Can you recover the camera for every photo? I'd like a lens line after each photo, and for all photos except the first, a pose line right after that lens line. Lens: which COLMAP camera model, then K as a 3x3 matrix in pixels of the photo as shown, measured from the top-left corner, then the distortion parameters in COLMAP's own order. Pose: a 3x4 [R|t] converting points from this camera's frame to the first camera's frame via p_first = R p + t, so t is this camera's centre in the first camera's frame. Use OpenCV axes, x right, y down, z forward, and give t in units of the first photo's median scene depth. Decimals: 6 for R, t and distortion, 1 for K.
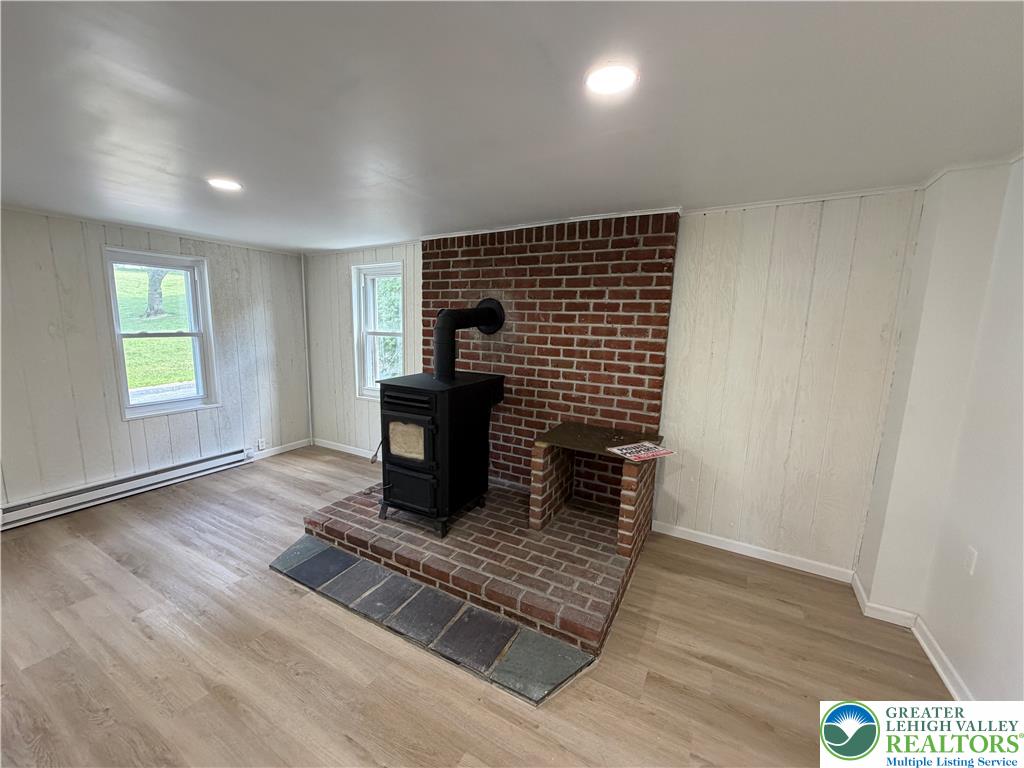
lens RADIAL K [[406.8, 0, 506.9], [0, 406.8, 387.2], [0, 0, 1]] dist [-0.001880, 0.000821]
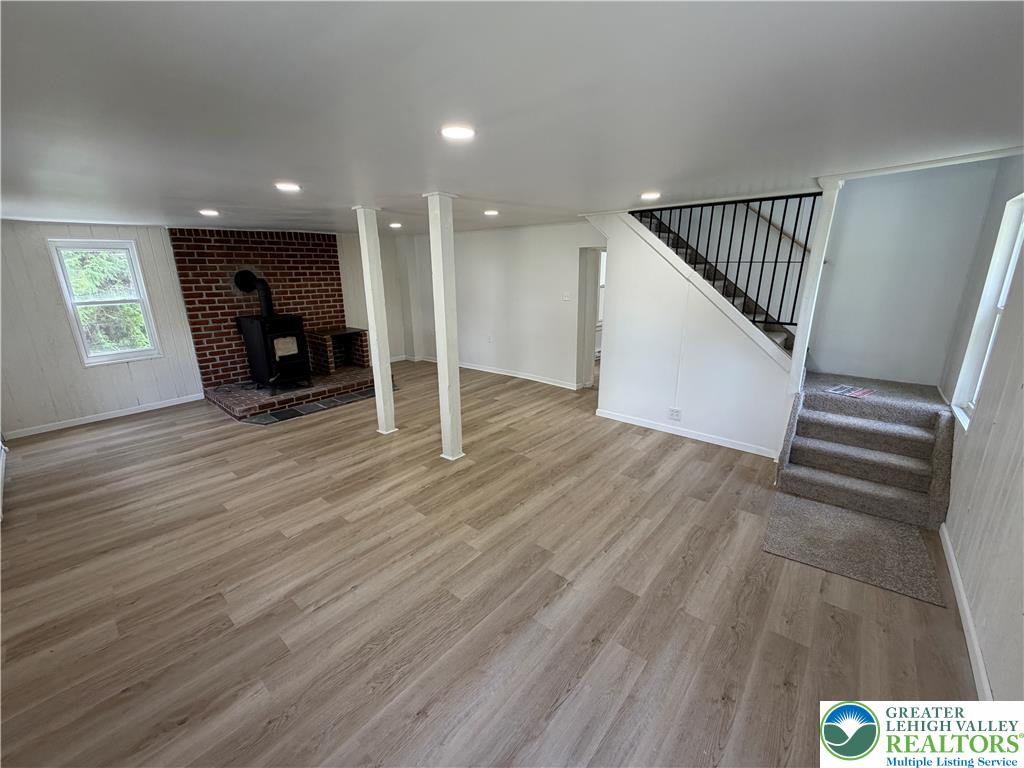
lens RADIAL K [[406.8, 0, 503.8], [0, 406.8, 382.8], [0, 0, 1]] dist [-0.001880, 0.000821]
pose [[0.213289, -0.285714, 0.934278, -1.632195], [0.181509, 0.951223, 0.249459, -0.001513], [-0.959980, 0.116373, 0.254745, -0.429307]]
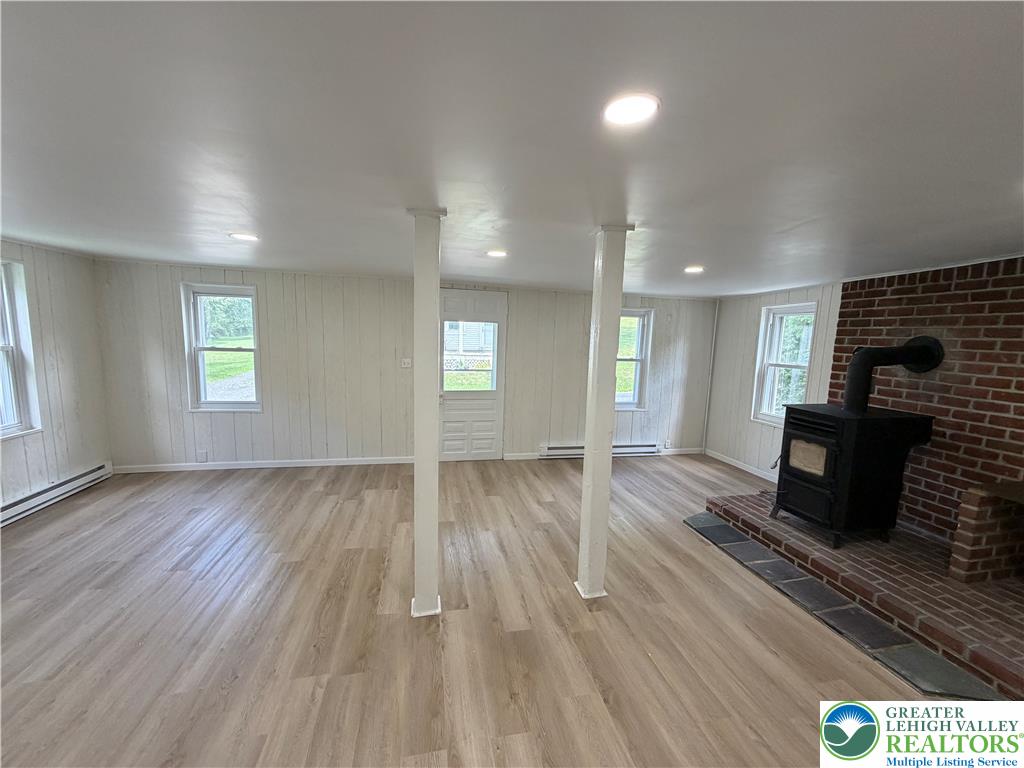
lens RADIAL K [[406.8, 0, 510.2], [0, 406.8, 386.4], [0, 0, 1]] dist [-0.001880, 0.000821]
pose [[0.657681, 0.087866, -0.748155, 0.047044], [-0.136976, 0.990566, -0.004076, 0.042618], [0.740738, 0.105160, 0.663512, -0.391770]]
